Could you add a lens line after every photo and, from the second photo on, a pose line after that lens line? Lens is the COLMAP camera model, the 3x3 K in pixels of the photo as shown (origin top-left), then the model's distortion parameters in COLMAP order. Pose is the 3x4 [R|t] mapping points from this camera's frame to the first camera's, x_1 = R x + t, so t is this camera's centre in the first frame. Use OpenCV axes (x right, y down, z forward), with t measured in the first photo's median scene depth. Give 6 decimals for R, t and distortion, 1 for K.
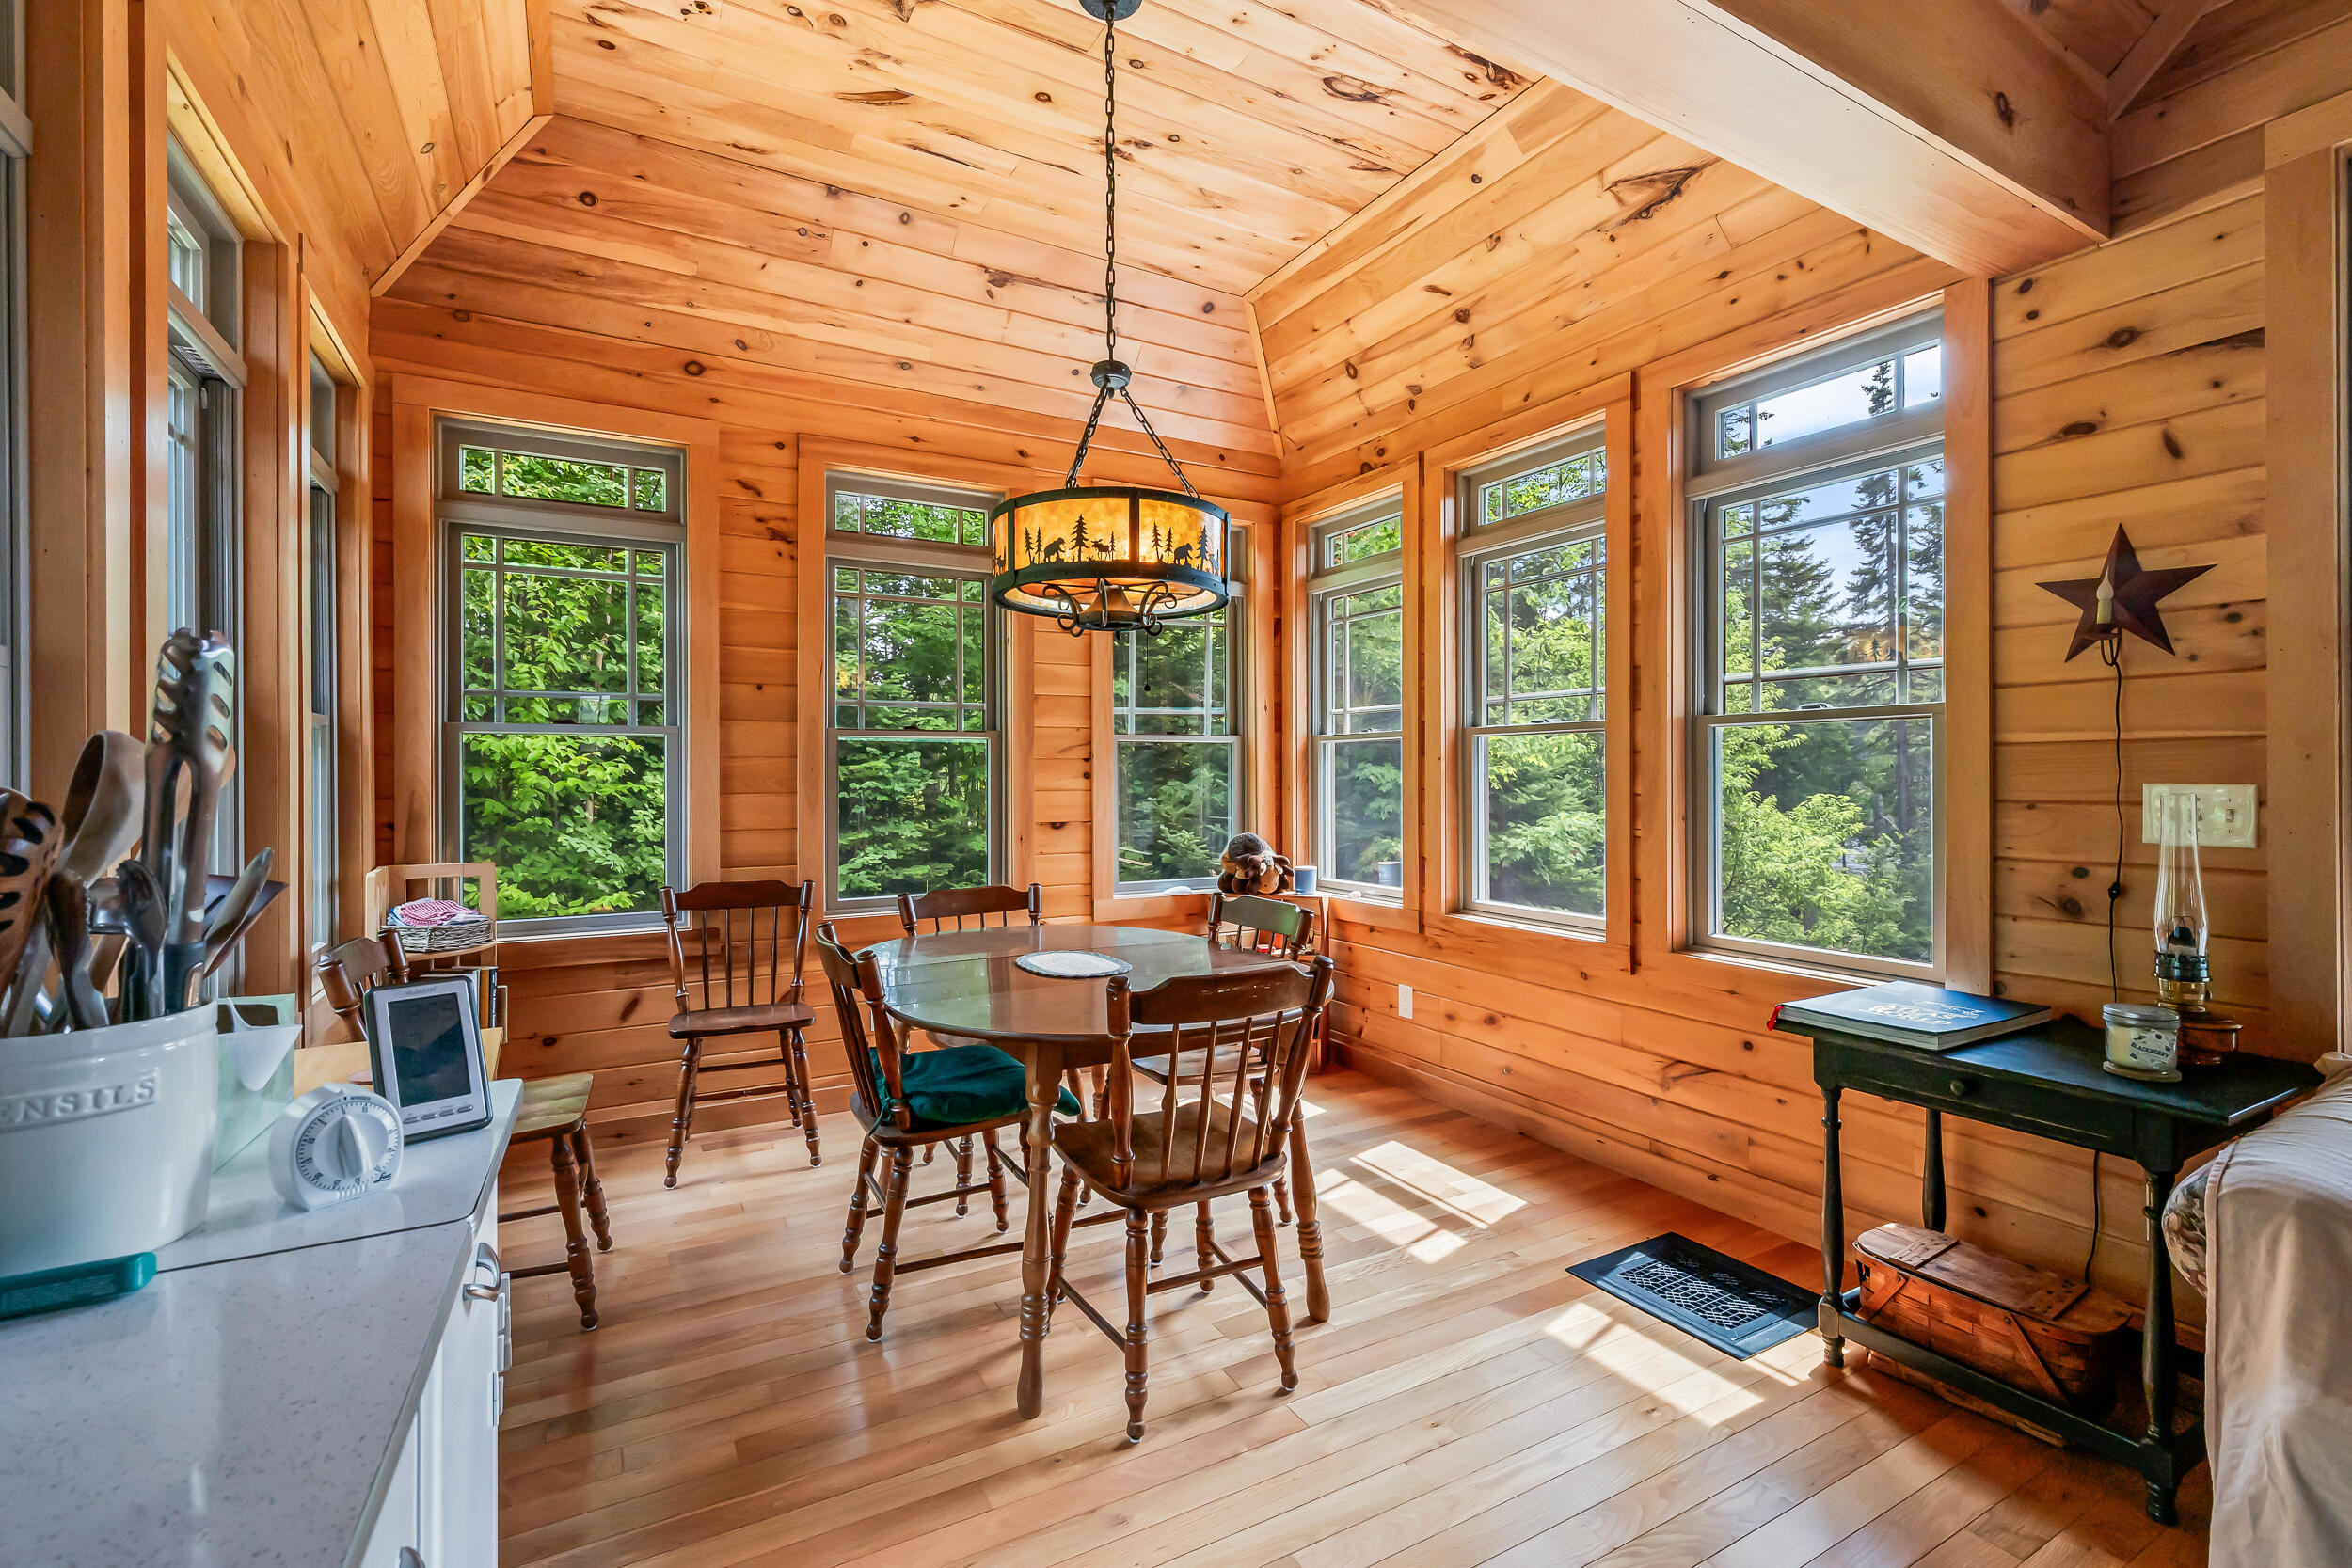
lens RADIAL K [[1036.9, 0, 1187.2], [0, 1036.9, 771.0], [0, 0, 1]] dist [0.009569, 0.000108]
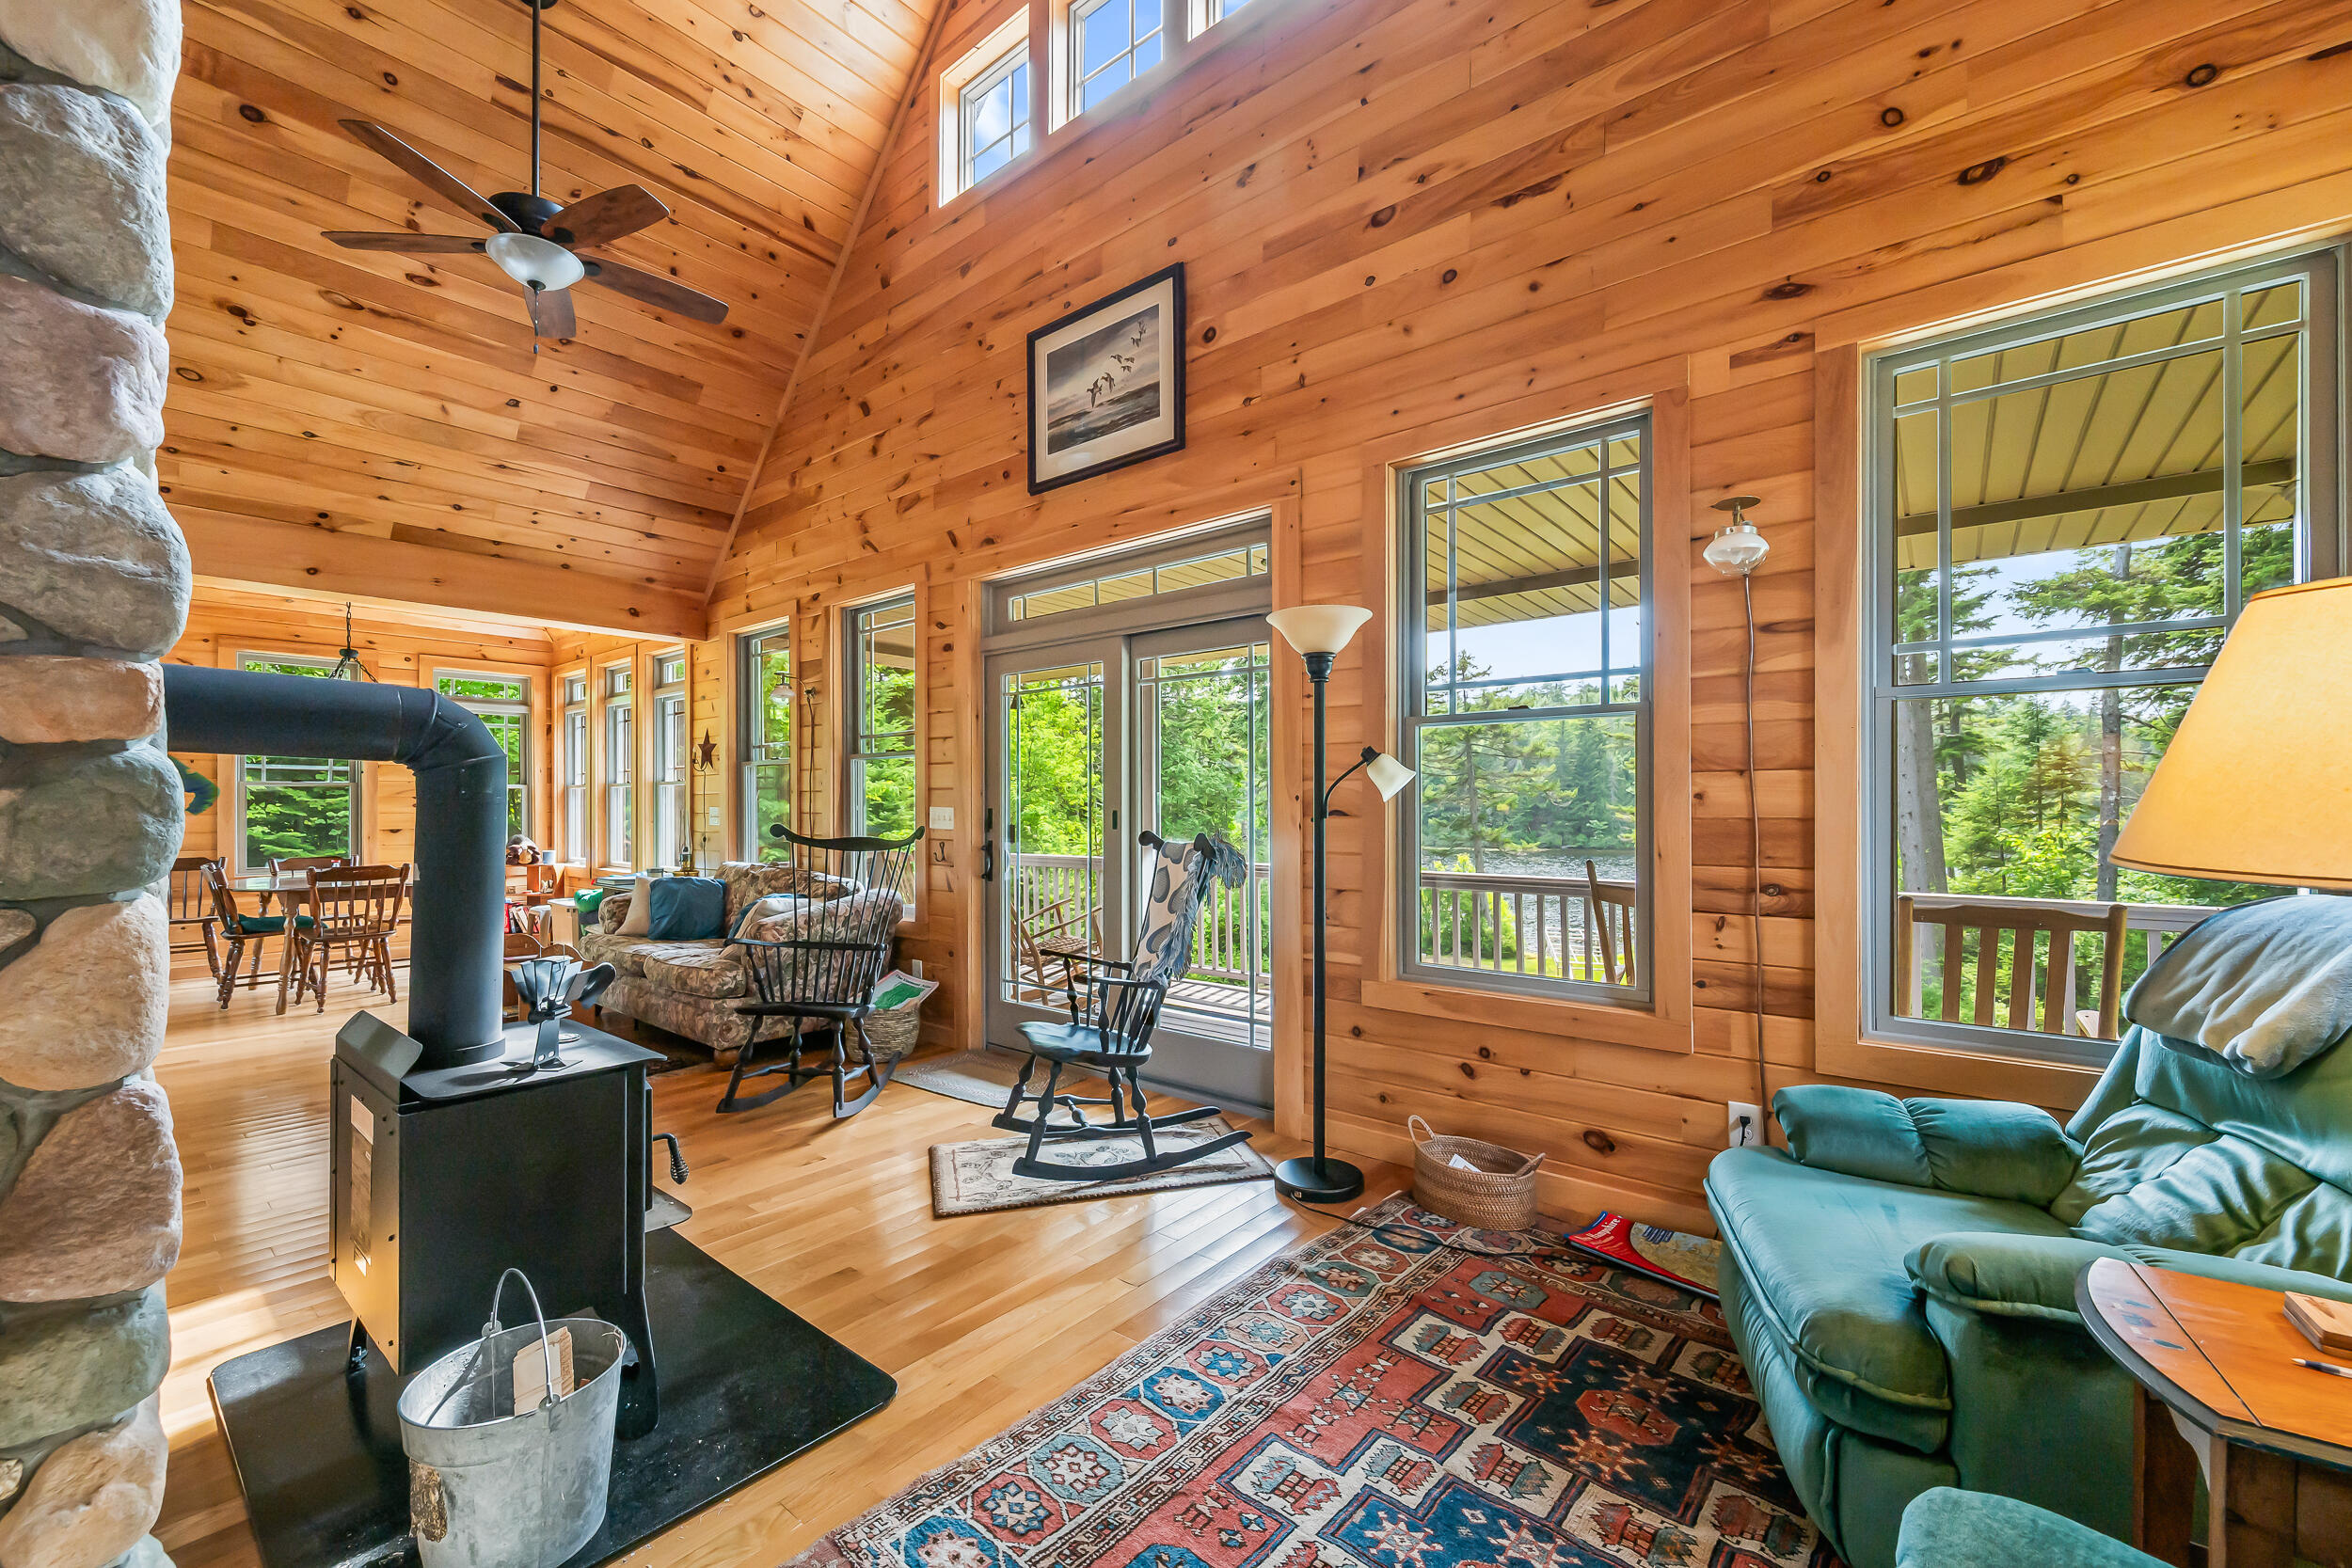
lens RADIAL K [[931.1, 0, 1167.6], [0, 931.1, 807.6], [0, 0, 1]] dist [-0.000335, -0.000122]
pose [[0.937427, -0.001218, 0.348179, 0.778077], [-0.000251, 0.999991, 0.004174, 0.000450], [-0.348181, -0.004000, 0.937419, -1.435664]]
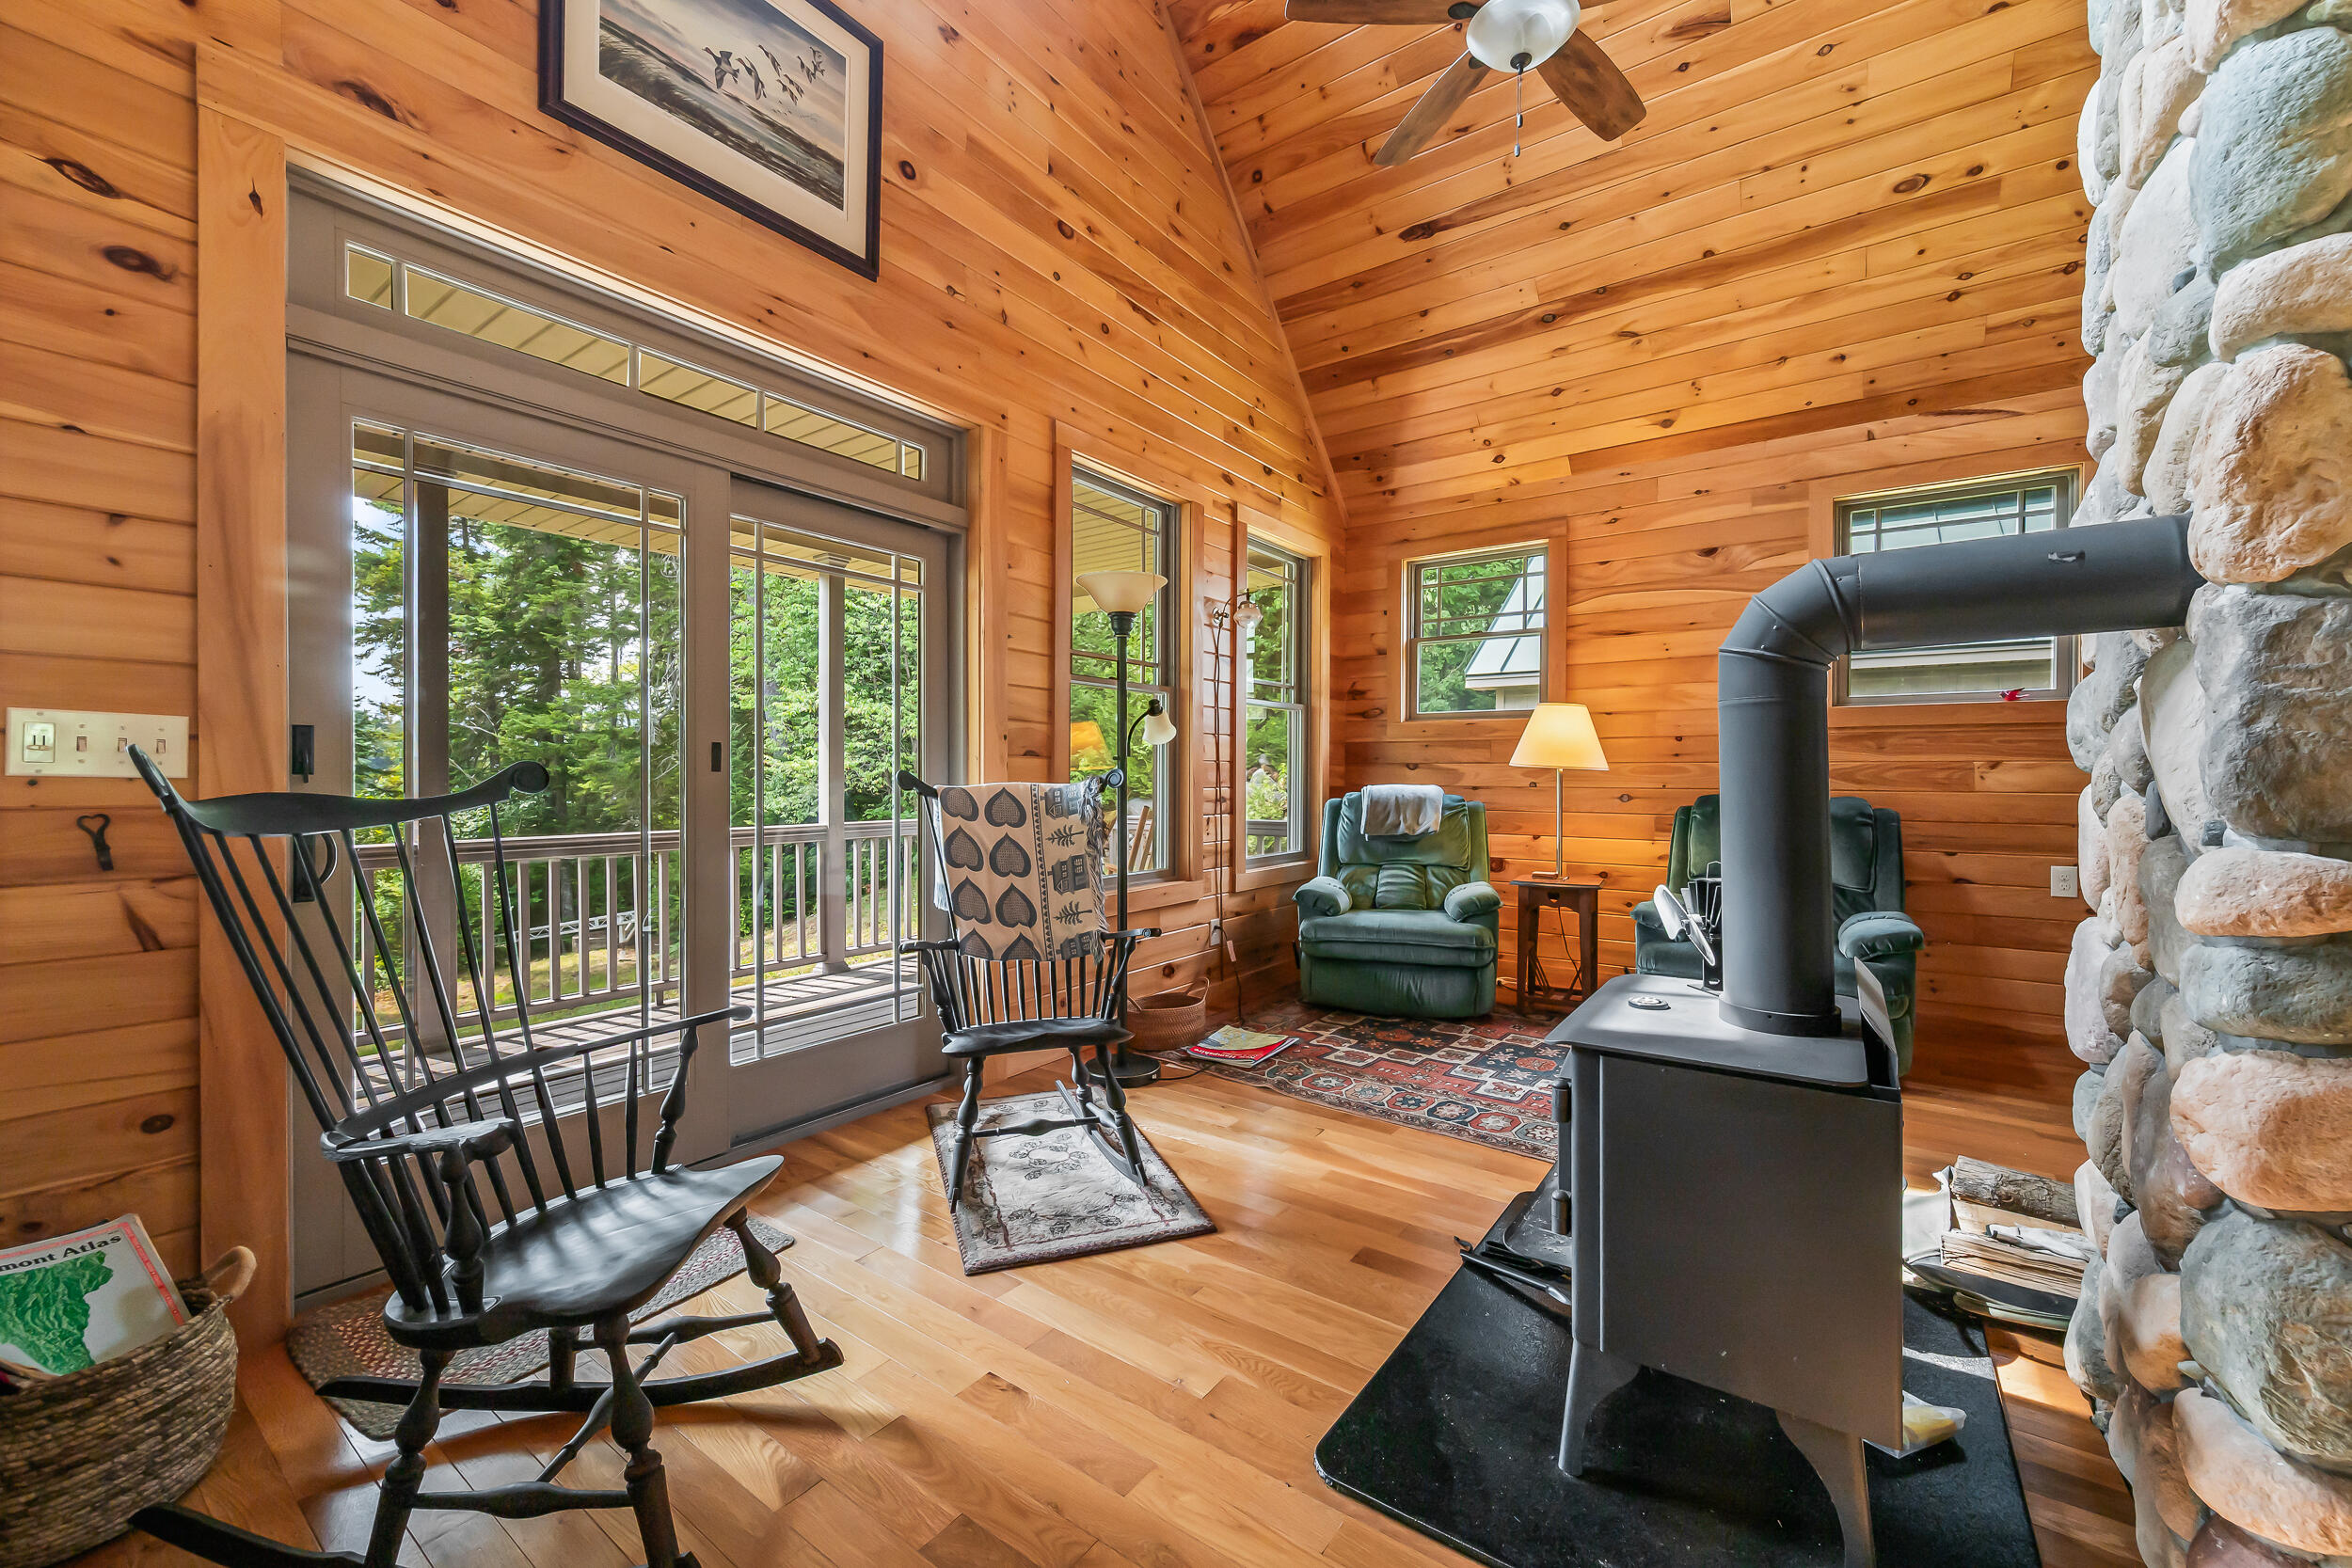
lens RADIAL K [[918.2, 0, 1181.8], [0, 918.2, 781.4], [0, 0, 1]] dist [0.000197, -0.000311]
pose [[-0.407333, -0.007916, 0.913246, 0.299930], [-0.008060, 0.999955, 0.005072, 0.034530], [-0.913244, -0.005295, -0.407378, -0.354834]]
